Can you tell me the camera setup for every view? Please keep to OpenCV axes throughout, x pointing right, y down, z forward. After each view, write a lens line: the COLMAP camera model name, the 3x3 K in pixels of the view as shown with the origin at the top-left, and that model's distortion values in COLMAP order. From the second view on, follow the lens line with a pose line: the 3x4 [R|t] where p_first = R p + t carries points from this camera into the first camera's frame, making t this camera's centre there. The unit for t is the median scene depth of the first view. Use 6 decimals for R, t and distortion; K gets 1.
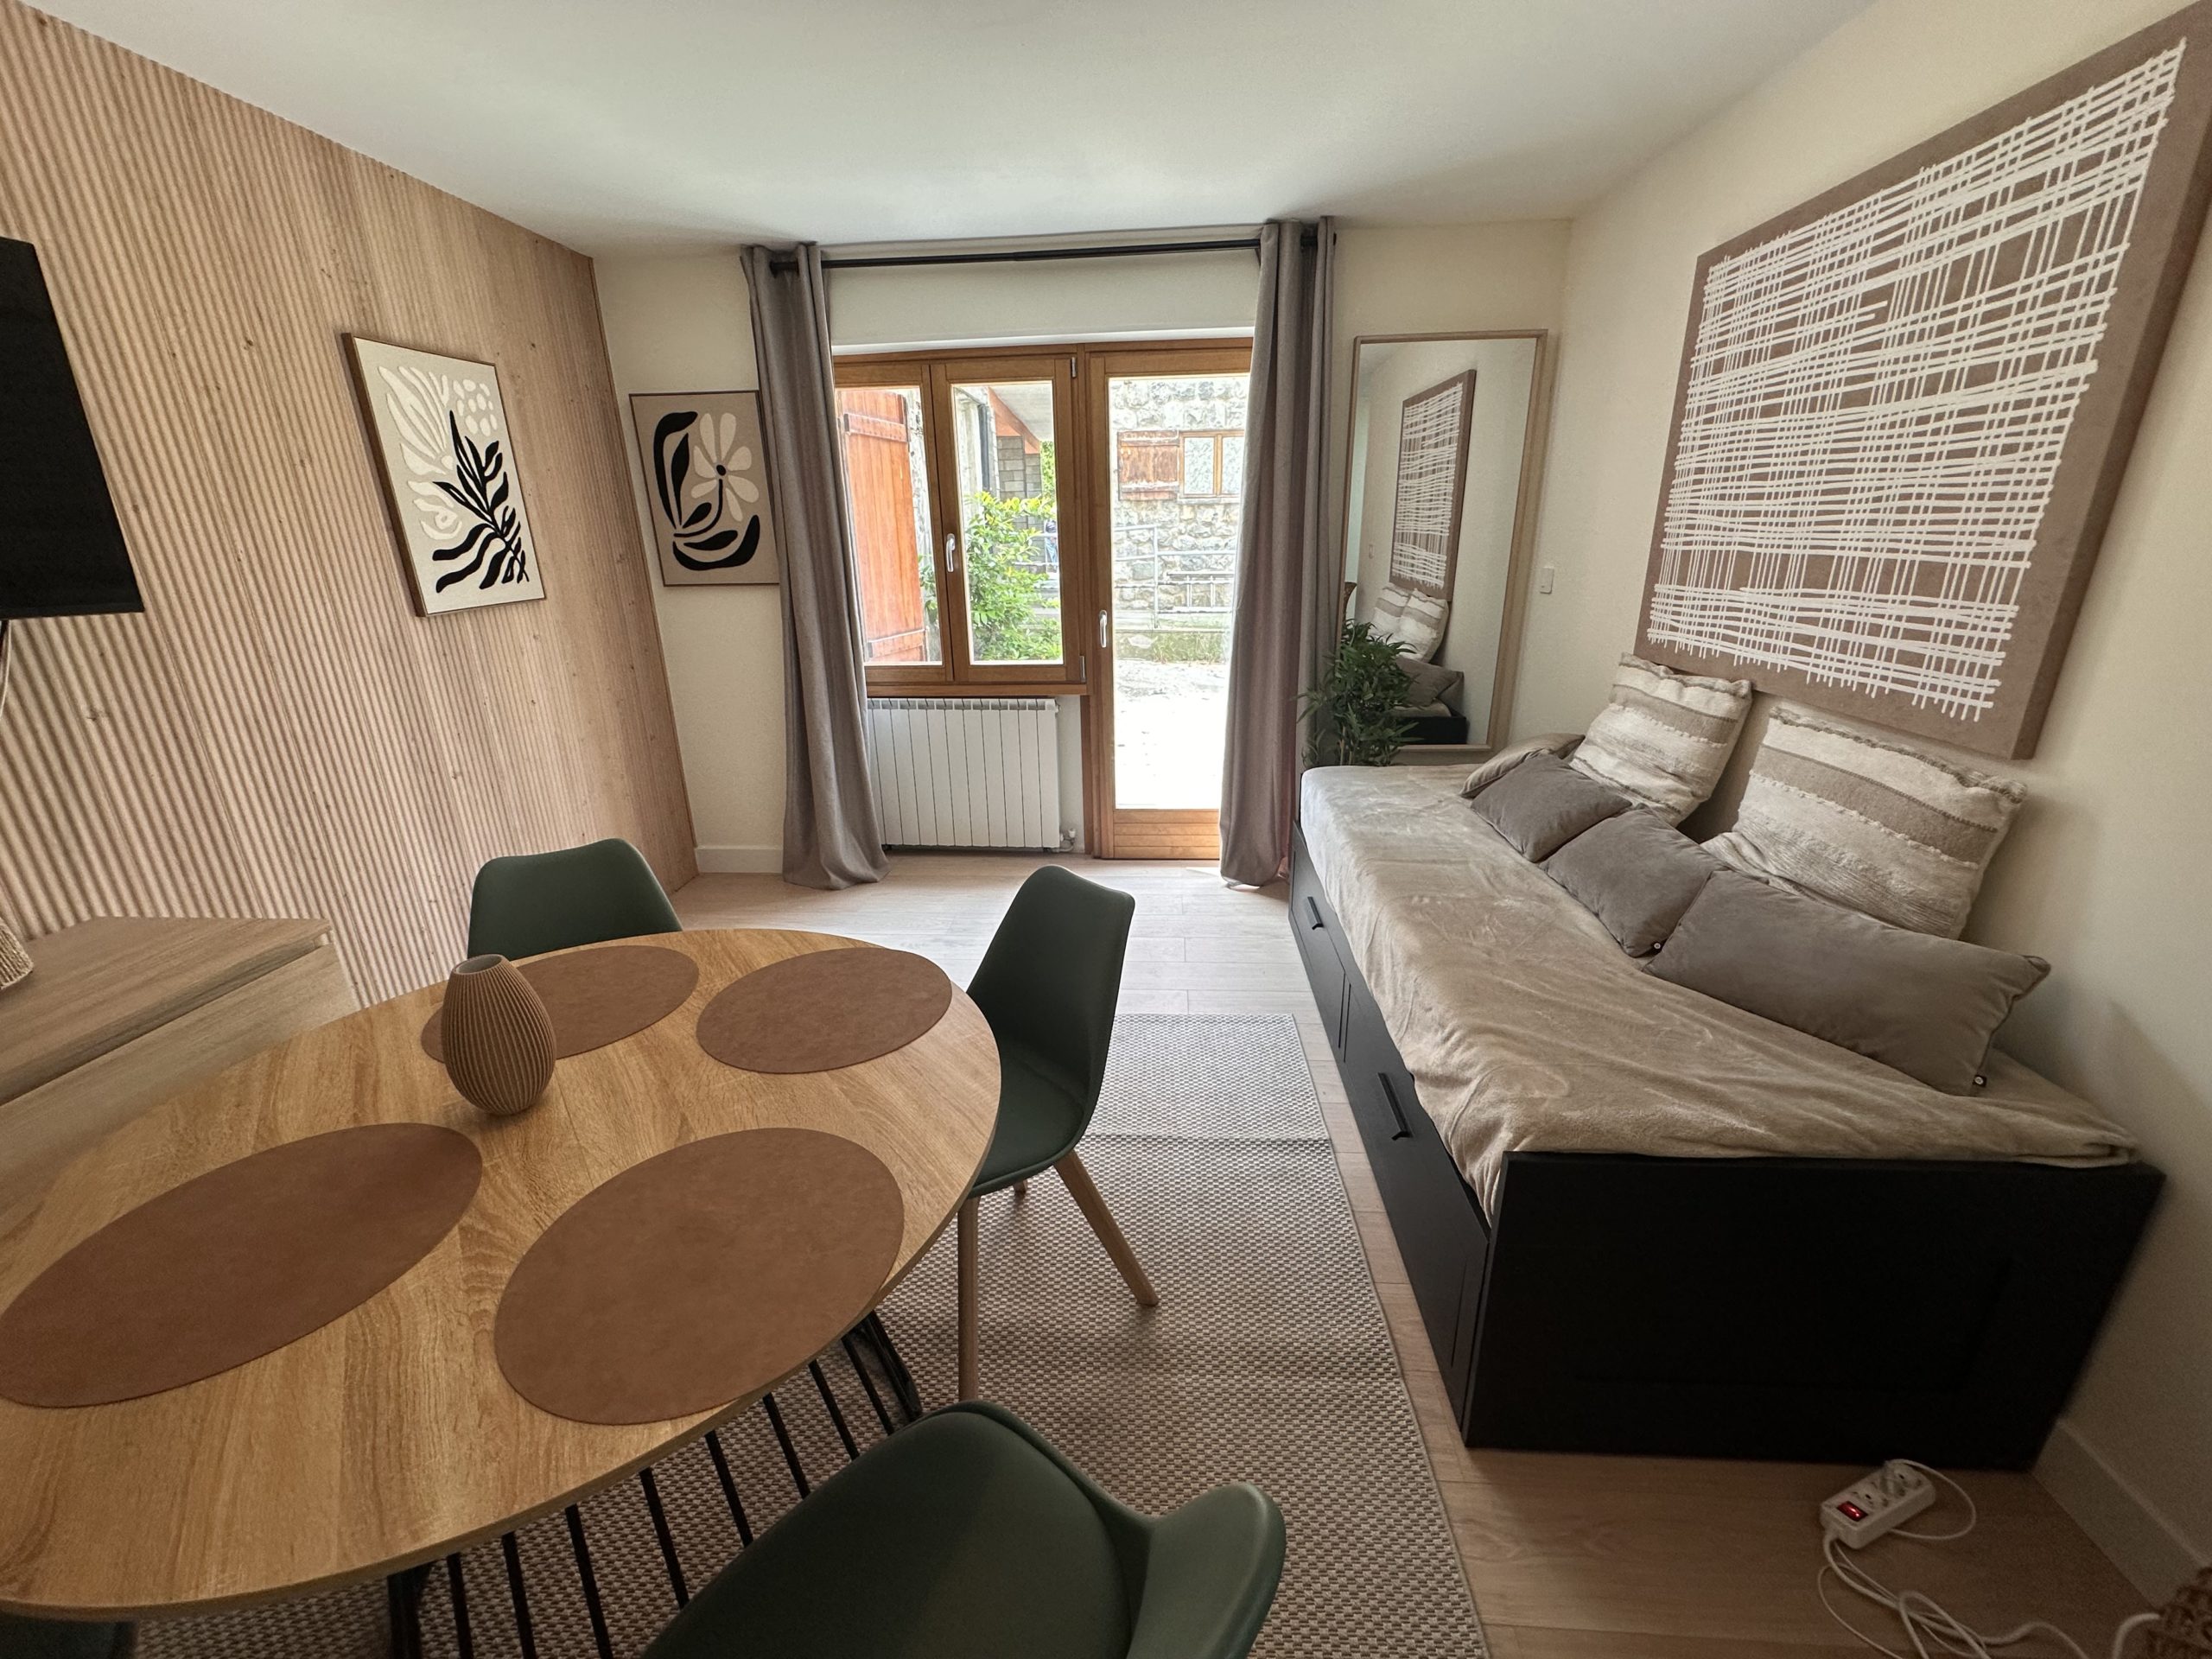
lens RADIAL K [[884.4, 0, 1106.0], [0, 884.4, 829.5], [0, 0, 1]] dist [-0.000048, 0.000261]
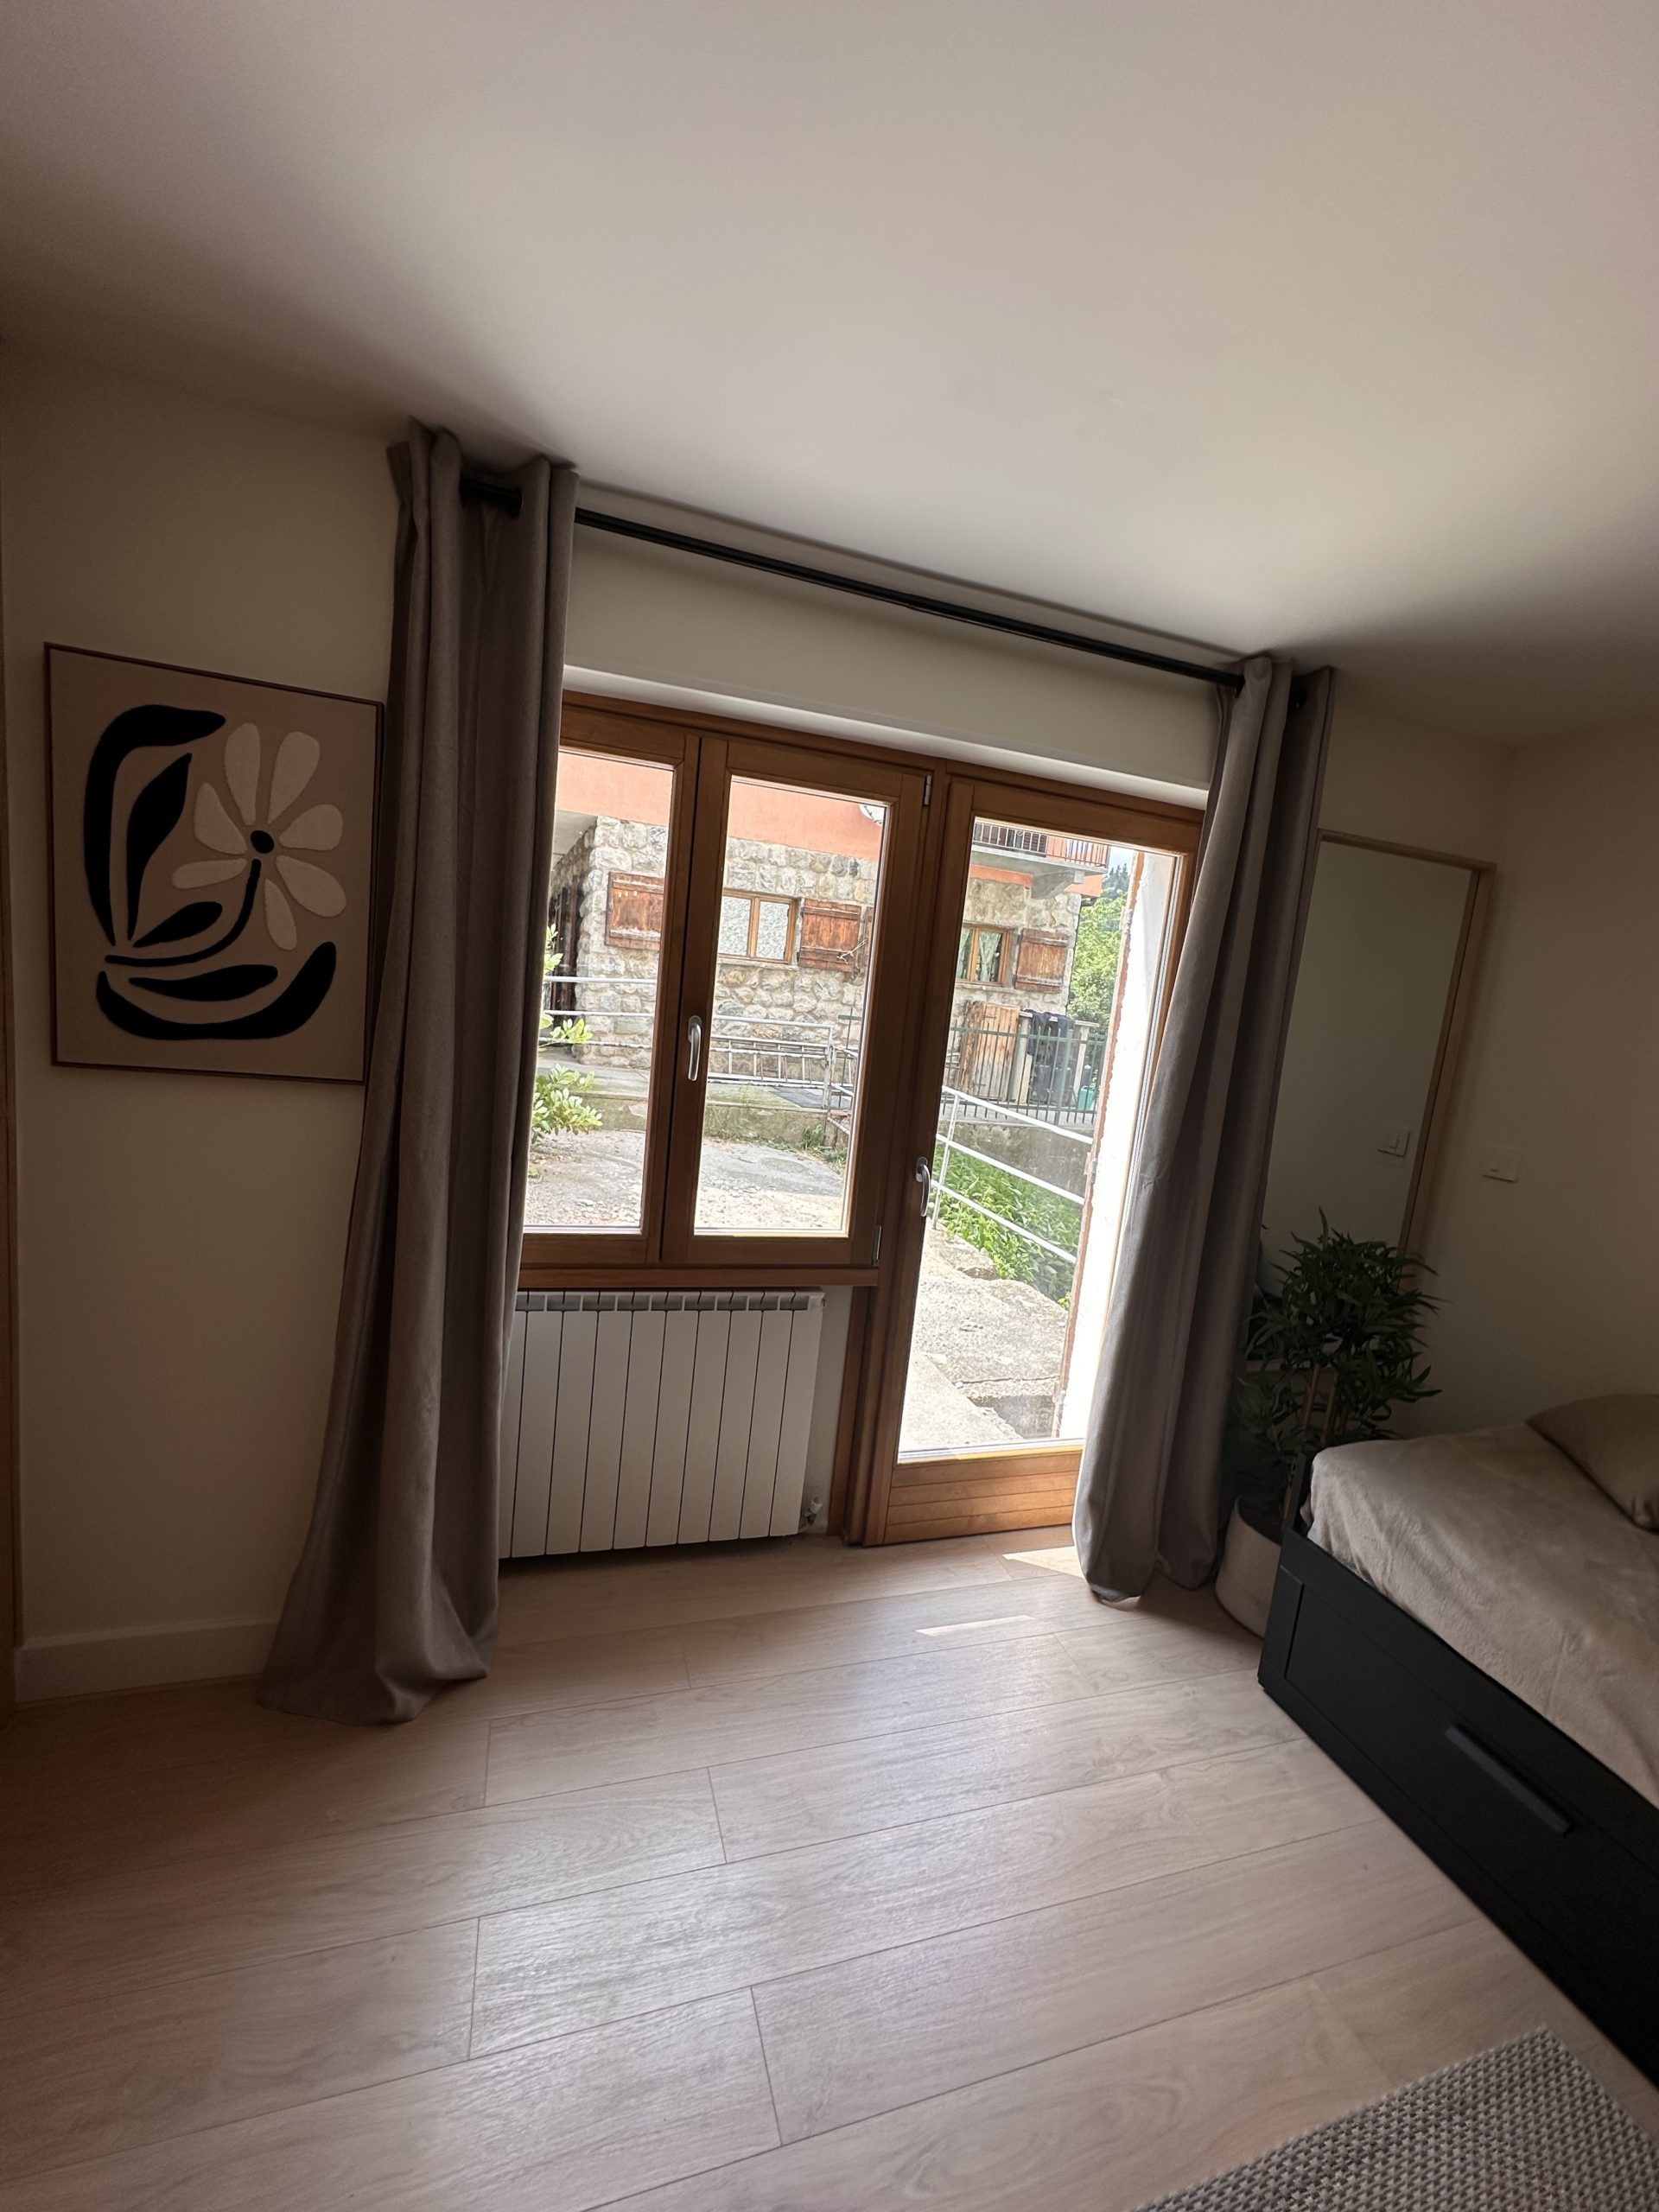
lens RADIAL K [[884.4, 0, 829.5], [0, 884.4, 1106.0], [0, 0, 1]] dist [-0.000048, 0.000261]
pose [[0.922586, 0.064301, 0.380394, -0.319315], [0.005998, 0.983502, -0.180796, -0.178686], [-0.385744, 0.169081, 0.906980, 0.472889]]
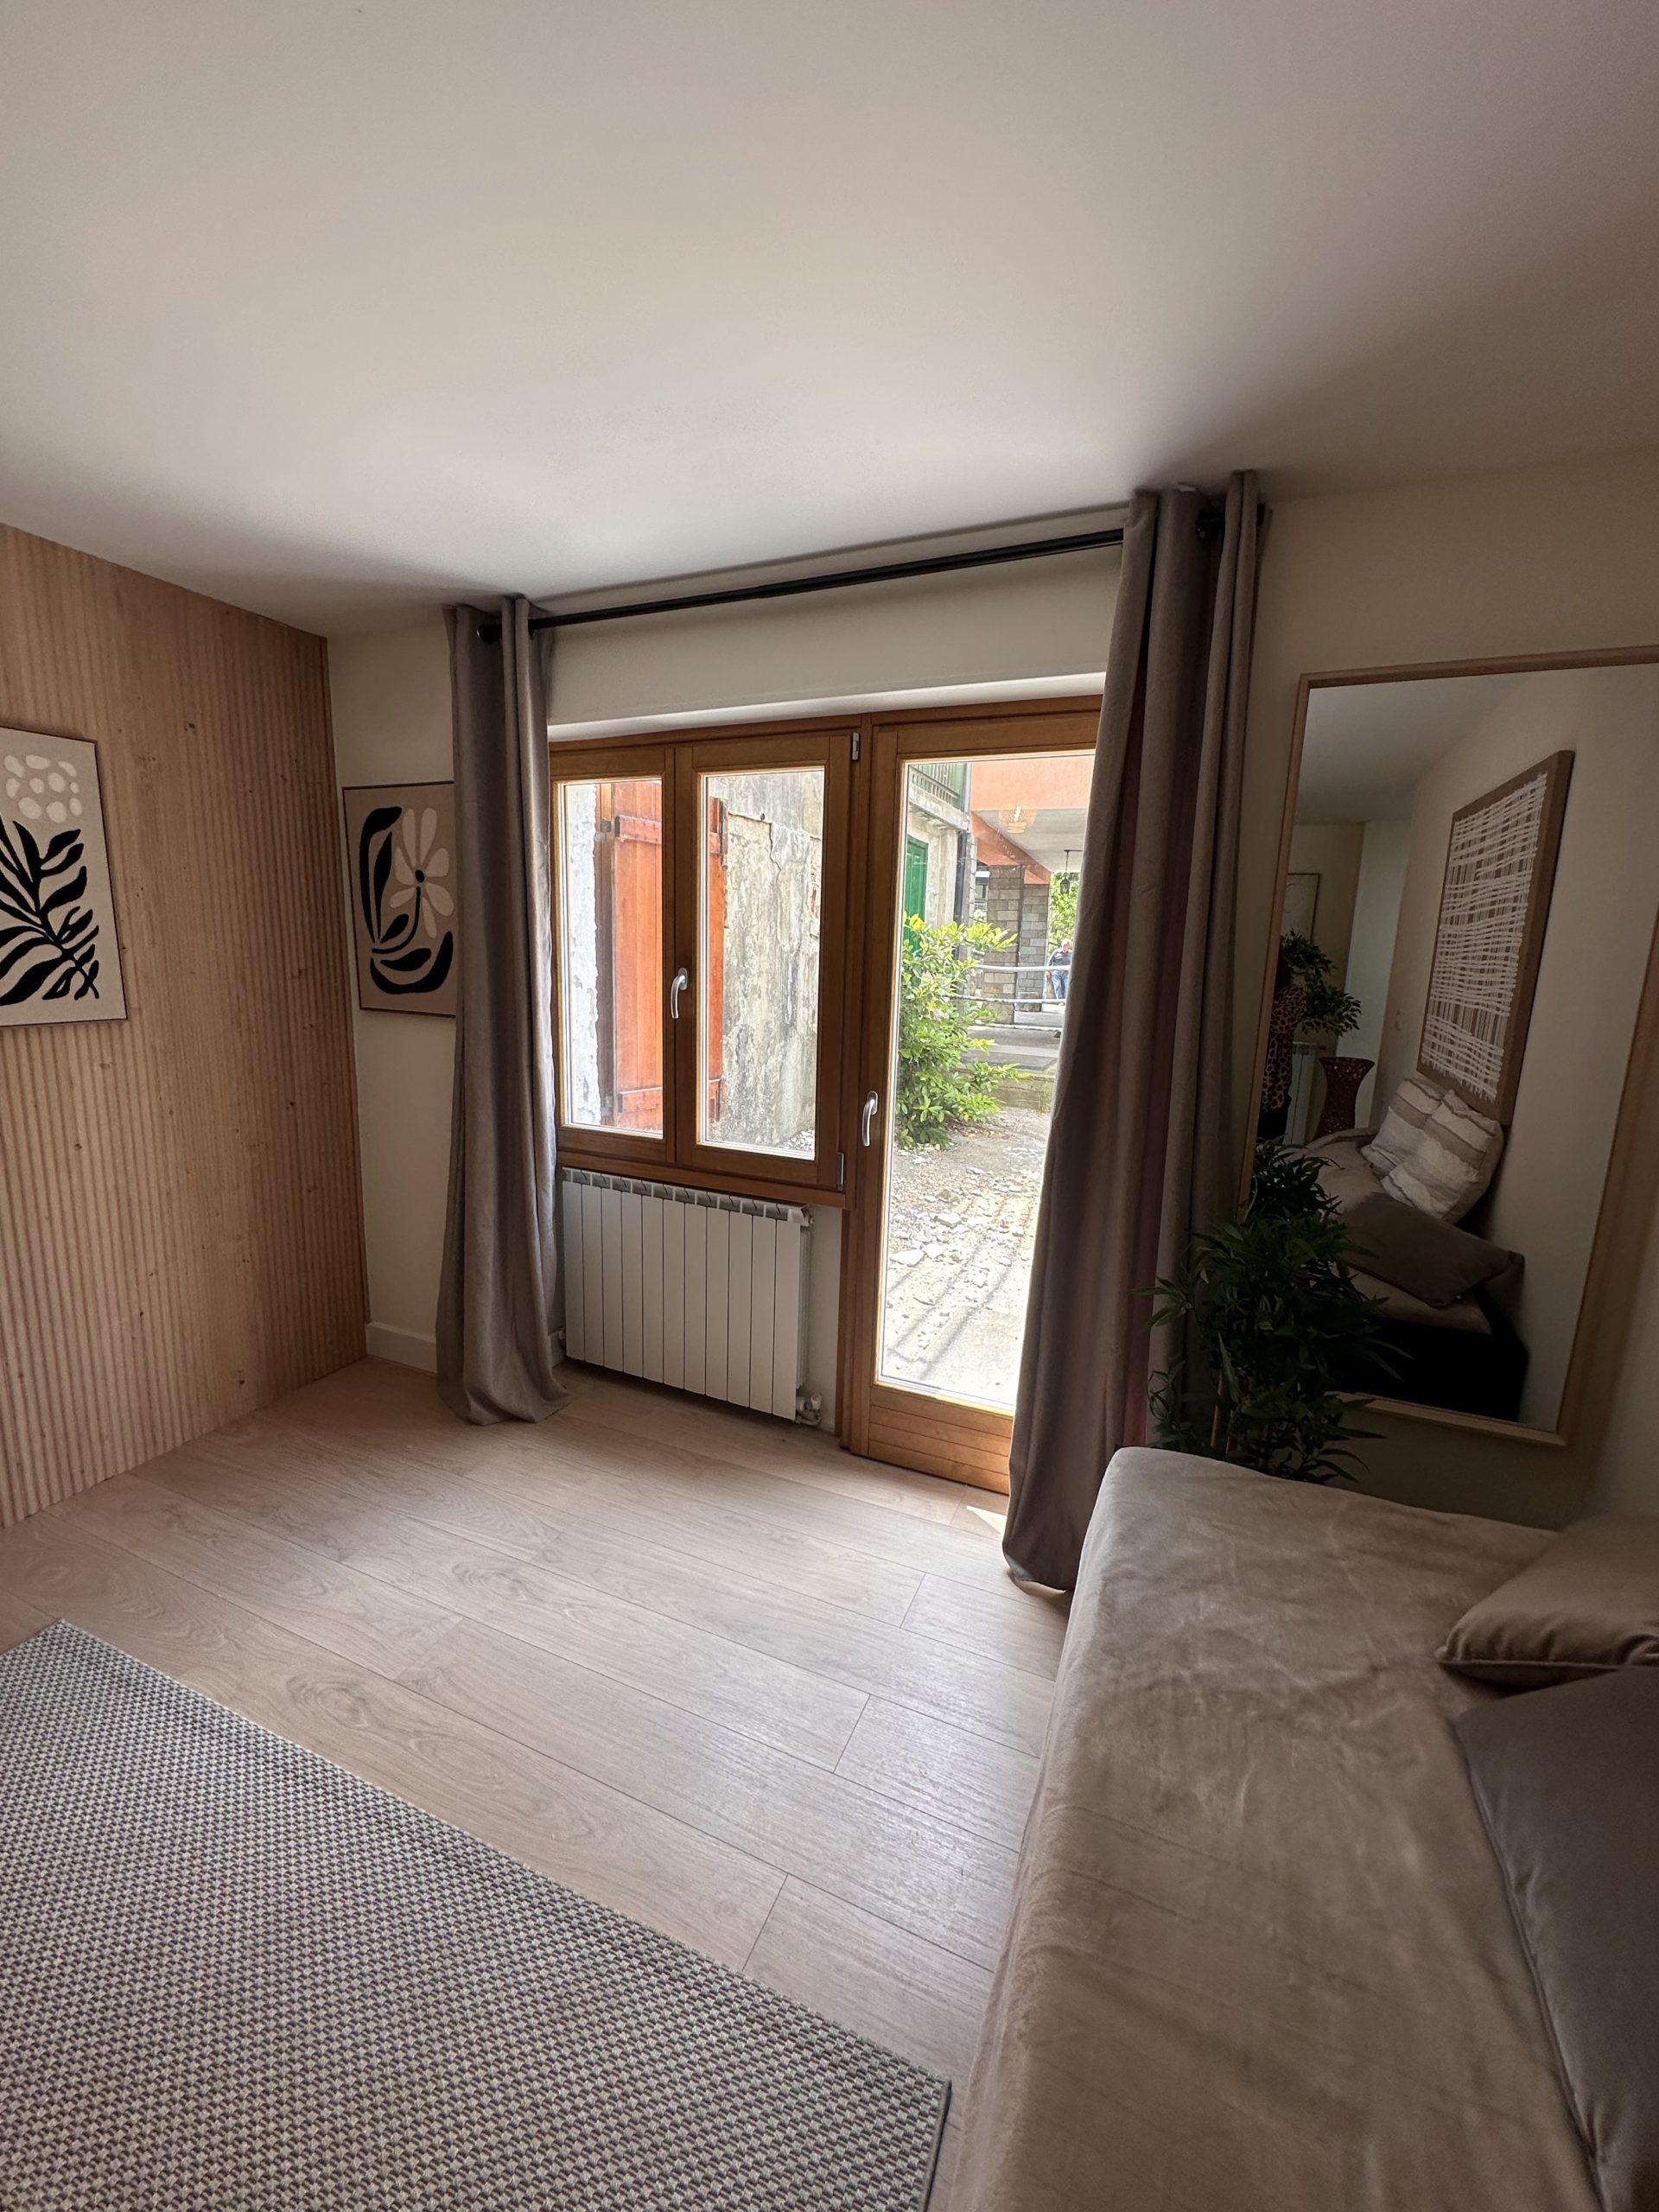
lens RADIAL K [[884.4, 0, 829.5], [0, 884.4, 1106.0], [0, 0, 1]] dist [-0.000048, 0.000261]
pose [[0.940305, 0.108061, -0.322721, 0.191024], [-0.157048, 0.979029, -0.129764, -0.152630], [0.301930, 0.172701, 0.937557, 0.386188]]
